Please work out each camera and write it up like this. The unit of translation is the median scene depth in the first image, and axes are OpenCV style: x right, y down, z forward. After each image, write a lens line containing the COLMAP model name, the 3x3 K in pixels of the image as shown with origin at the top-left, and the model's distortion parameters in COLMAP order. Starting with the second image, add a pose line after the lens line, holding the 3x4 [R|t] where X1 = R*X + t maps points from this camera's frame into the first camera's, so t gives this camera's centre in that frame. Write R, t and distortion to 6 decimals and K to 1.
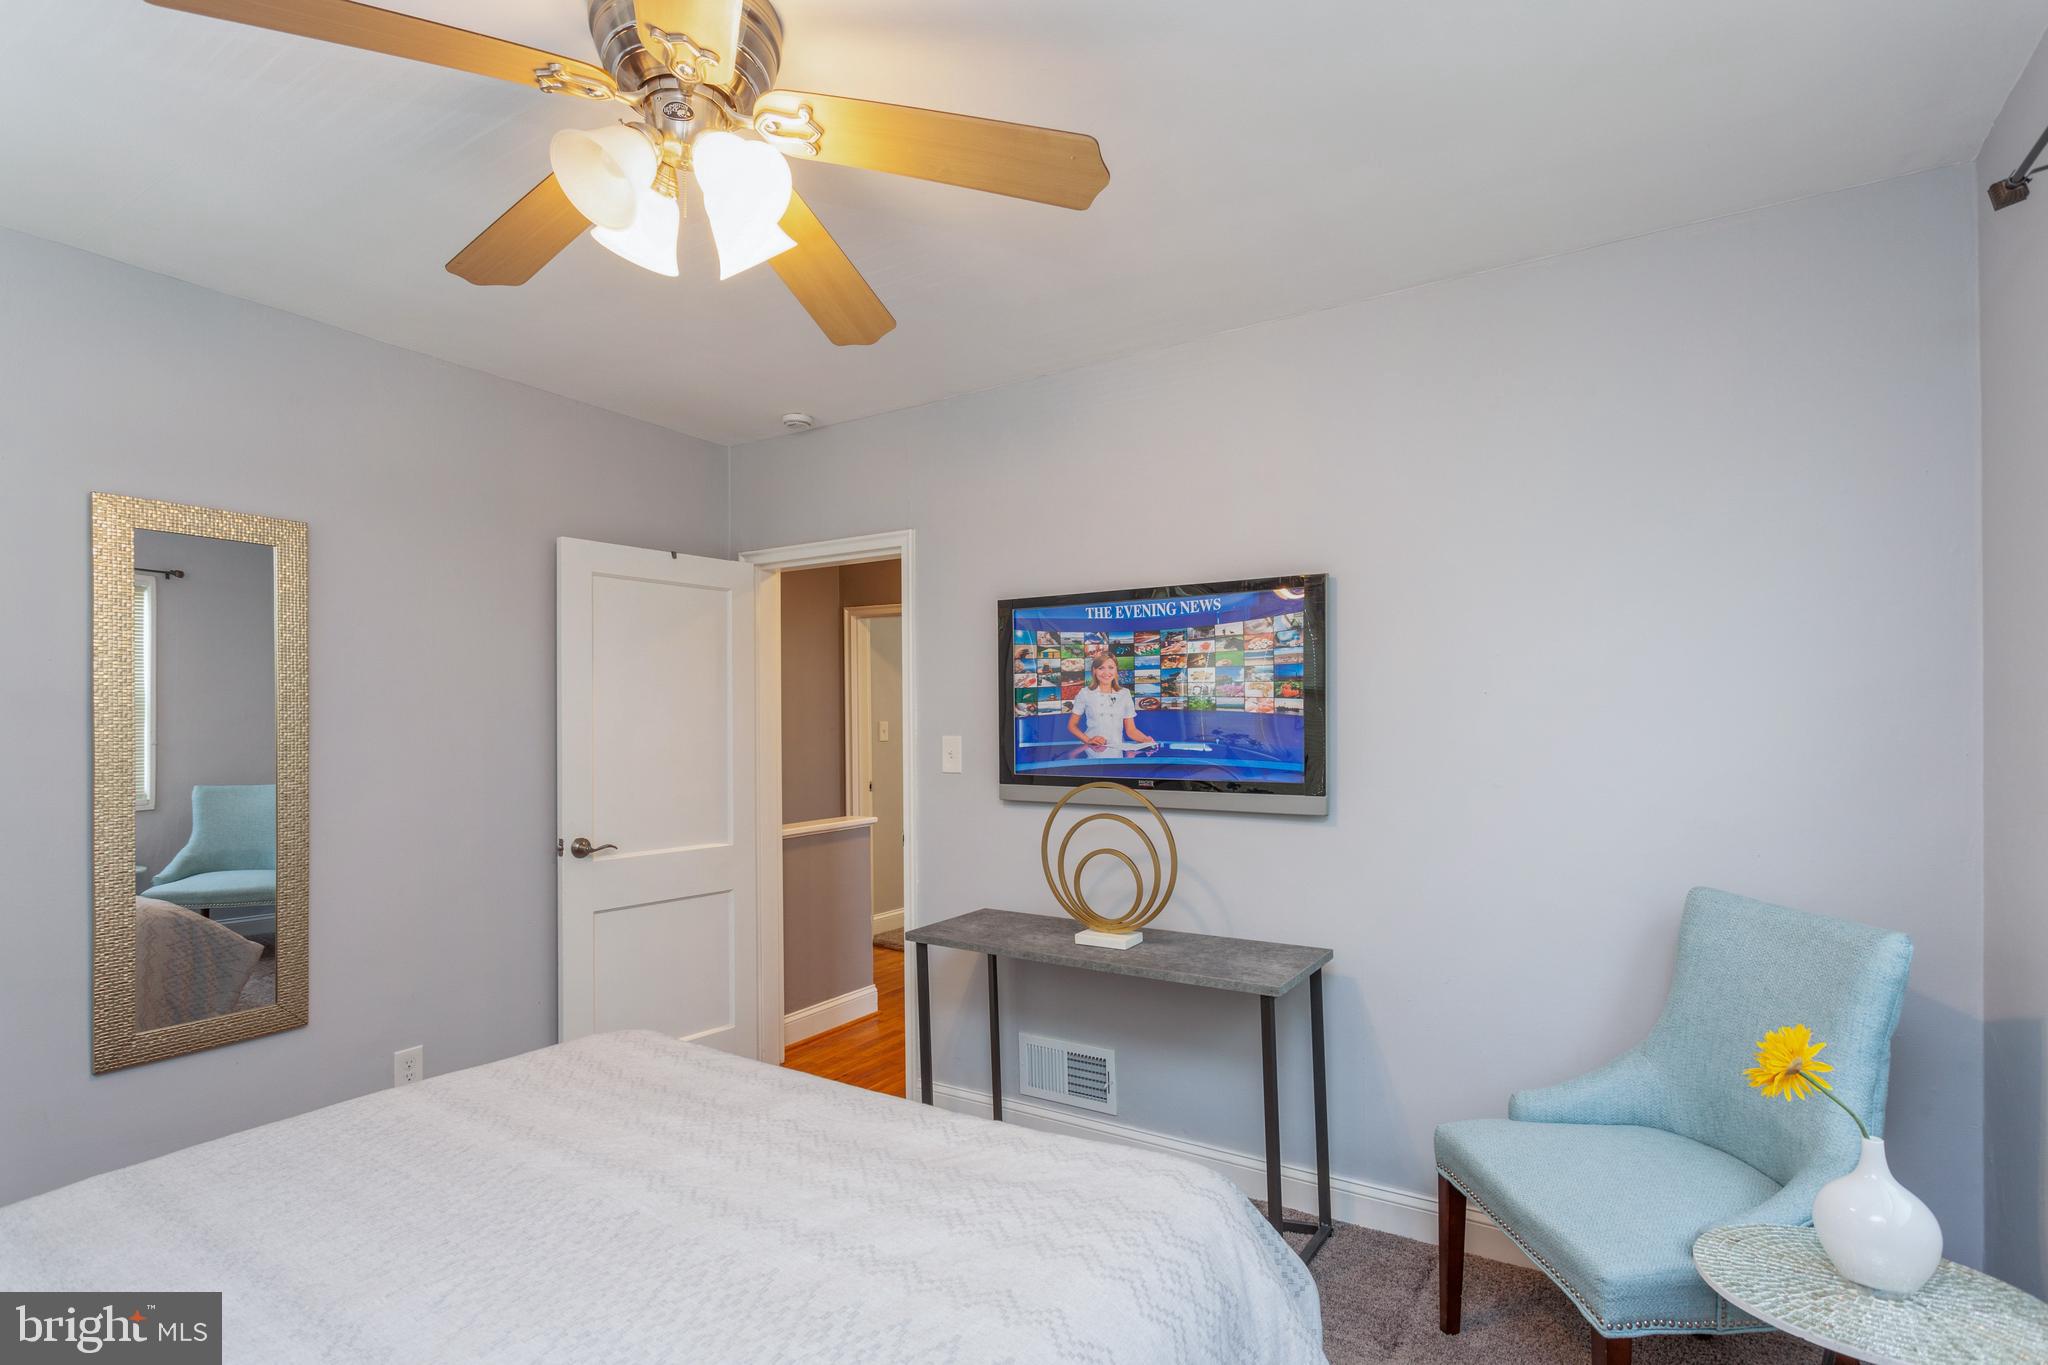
lens RADIAL K [[1008.9, 0, 1009.5], [0, 1008.9, 719.4], [0, 0, 1]] dist [-0.003246, 0.000232]
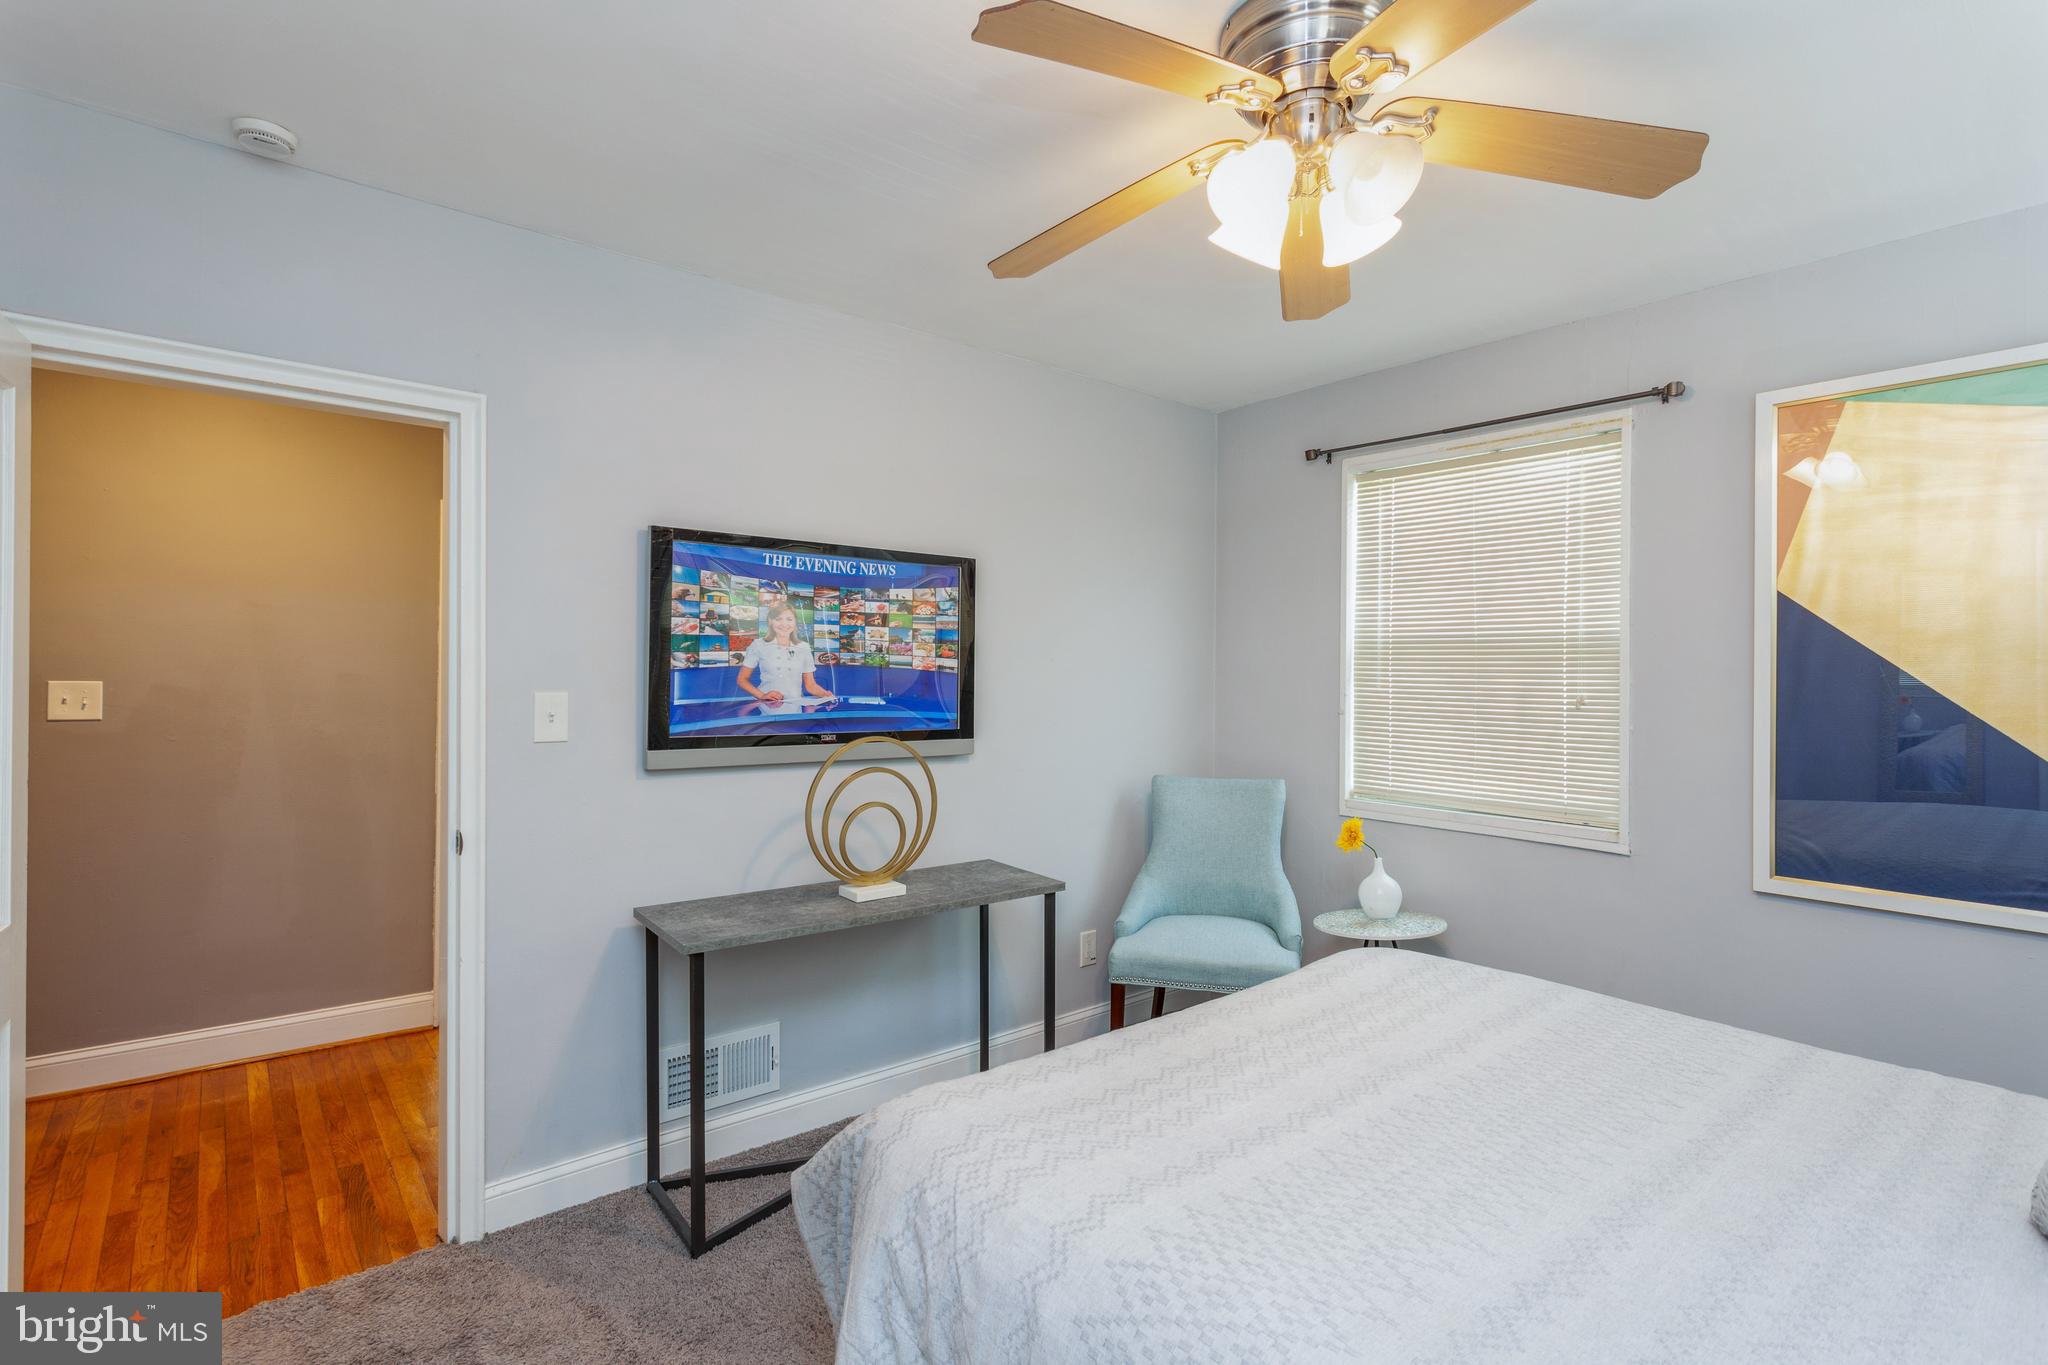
lens RADIAL K [[970.1, 0, 1080.0], [0, 970.1, 660.6], [0, 0, 1]] dist [0.001580, 0.000279]
pose [[0.286417, 0.025741, 0.957759, -0.722896], [-0.011016, 0.999661, -0.023573, 0.006613], [-0.958042, -0.003799, 0.286603, 0.485618]]
